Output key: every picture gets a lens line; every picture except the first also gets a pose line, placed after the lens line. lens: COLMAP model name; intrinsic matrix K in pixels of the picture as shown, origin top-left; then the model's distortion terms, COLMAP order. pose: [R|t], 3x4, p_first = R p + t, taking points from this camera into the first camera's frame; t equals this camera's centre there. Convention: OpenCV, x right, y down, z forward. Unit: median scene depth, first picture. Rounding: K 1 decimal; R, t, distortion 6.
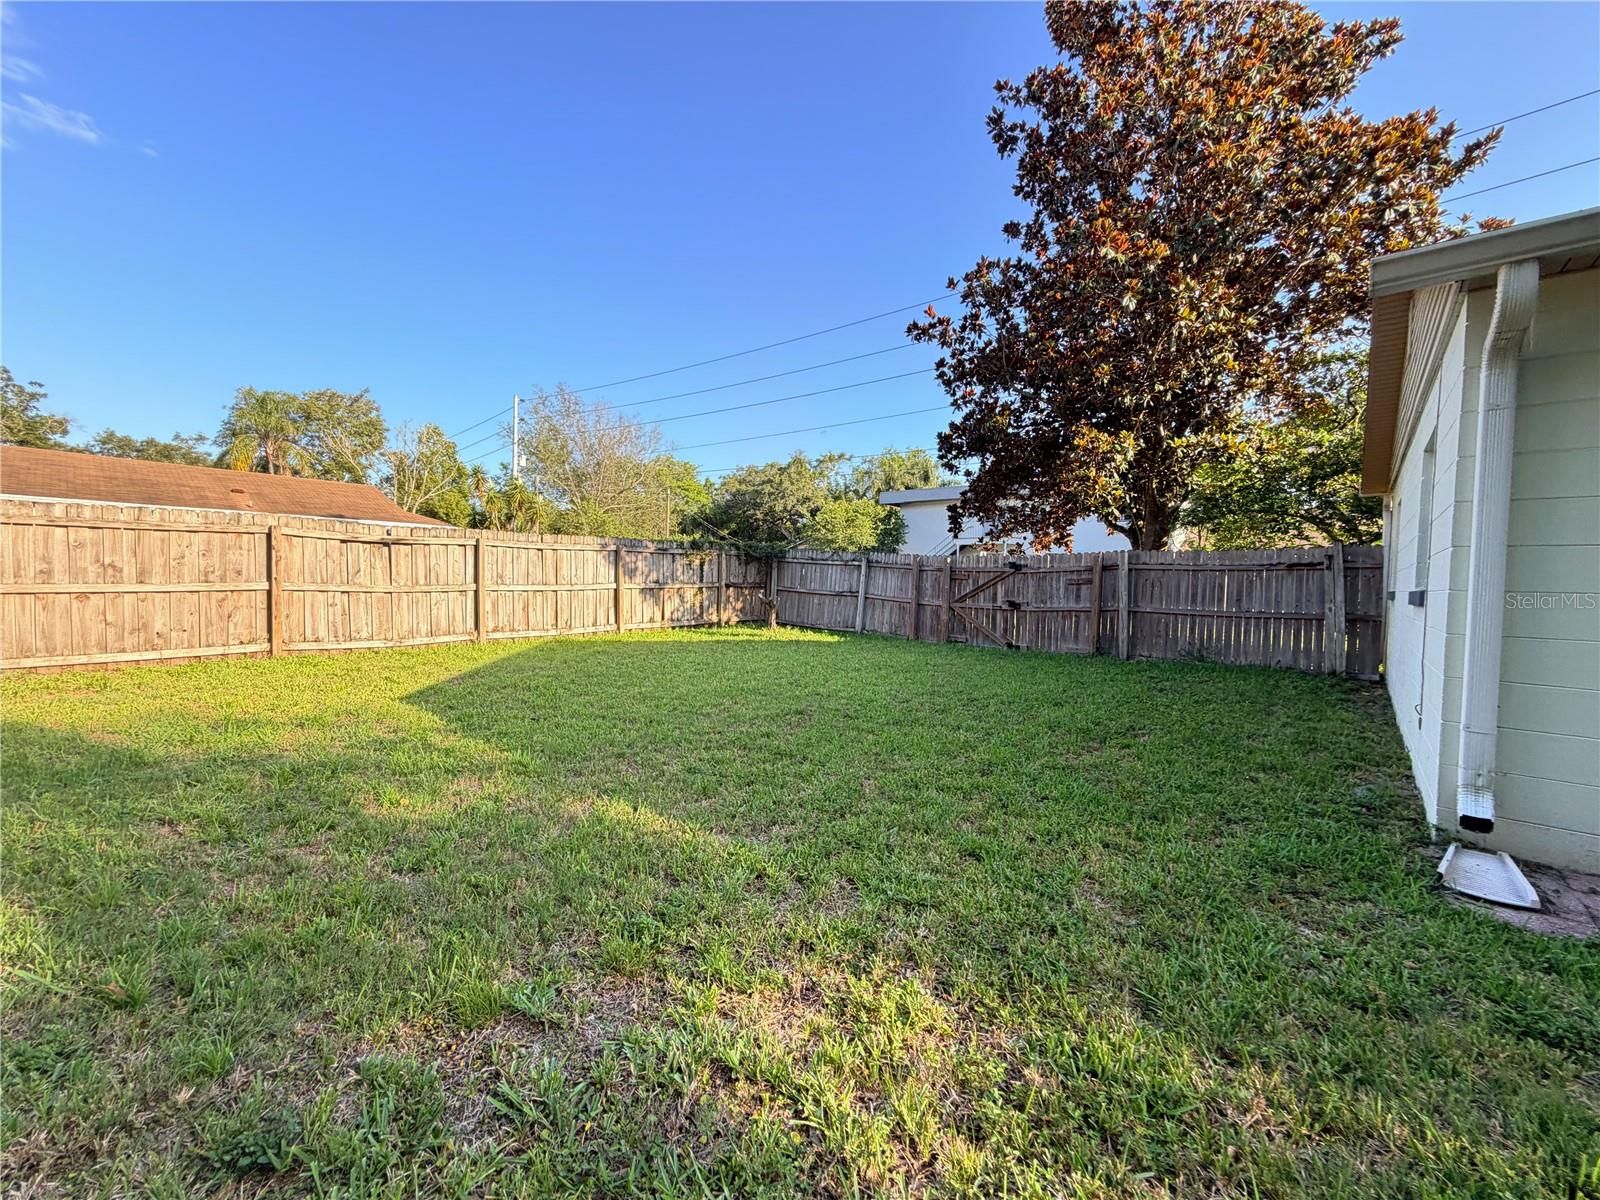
lens RADIAL K [[638.5, 0, 793.2], [0, 638.5, 598.7], [0, 0, 1]] dist [0.001109, 0.000021]
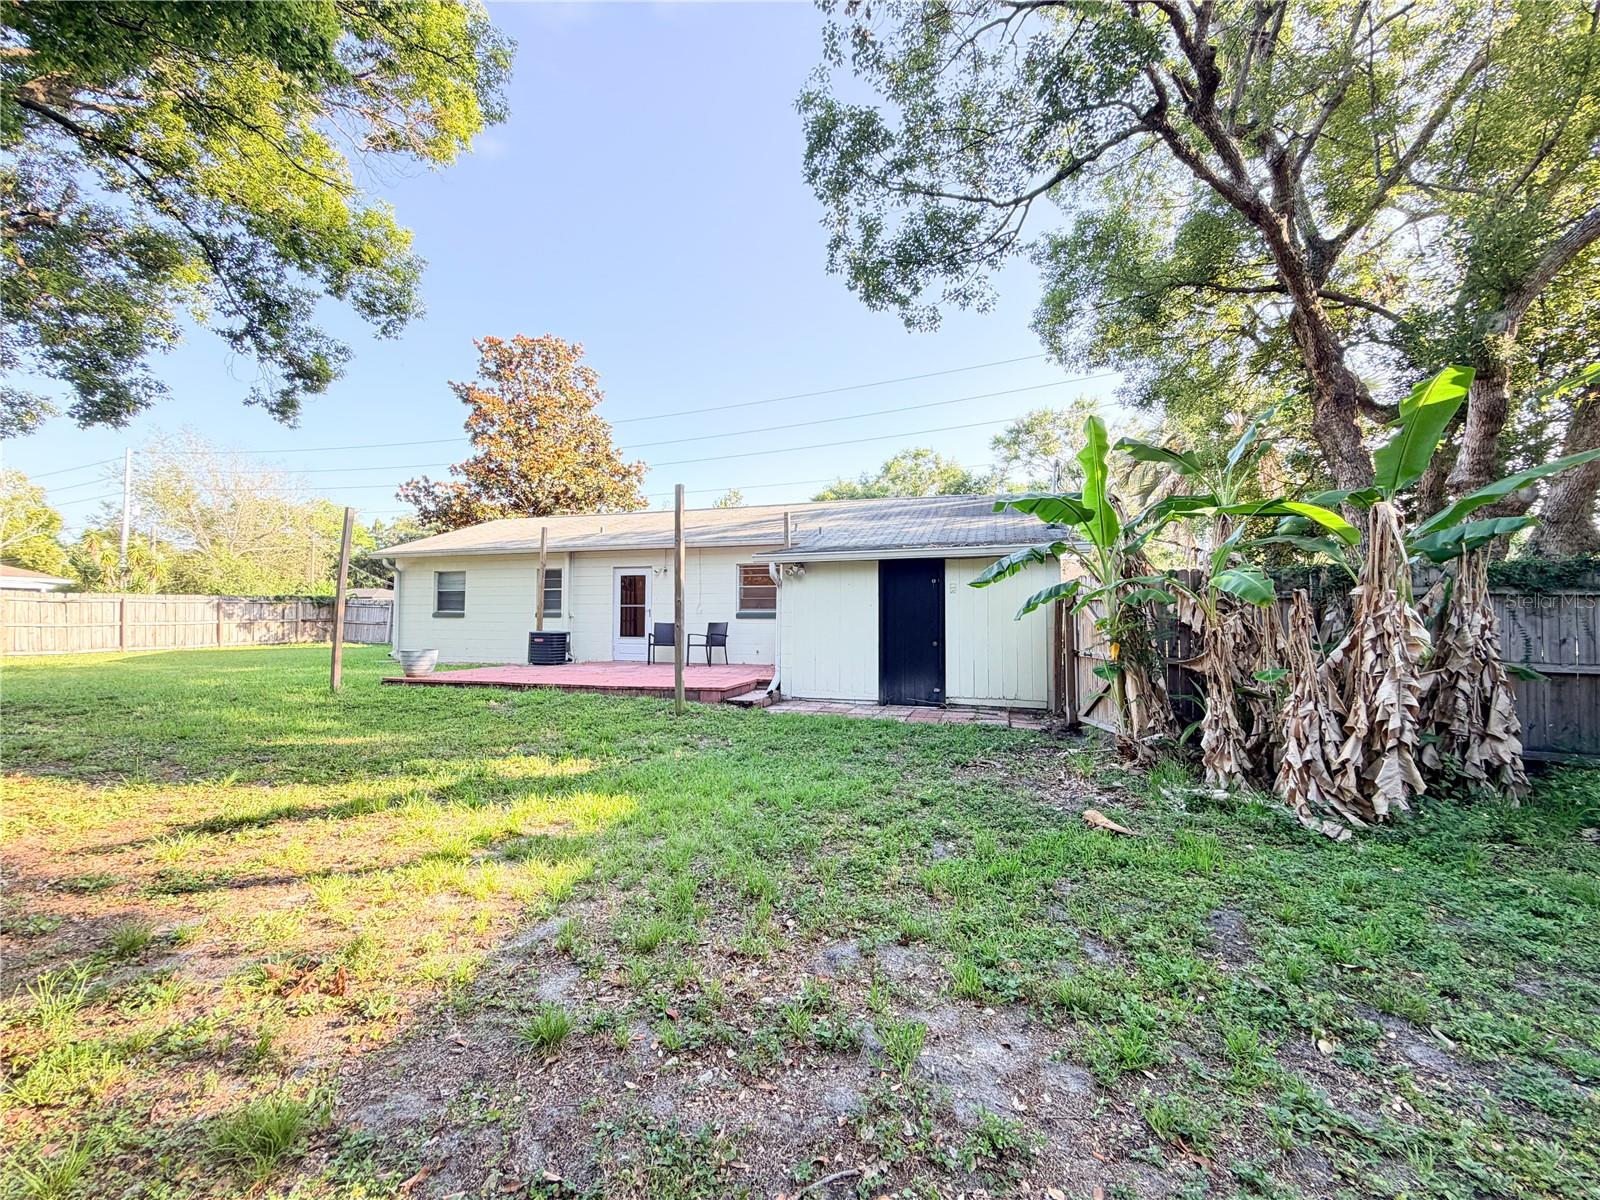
lens RADIAL K [[639.8, 0, 795.7], [0, 639.8, 599.0], [0, 0, 1]] dist [0.000172, 0.000327]
pose [[0.915587, -0.010056, 0.401995, 0.456717], [0.033974, 0.998047, -0.052414, 0.059284], [-0.400683, 0.061647, 0.914140, -1.231172]]
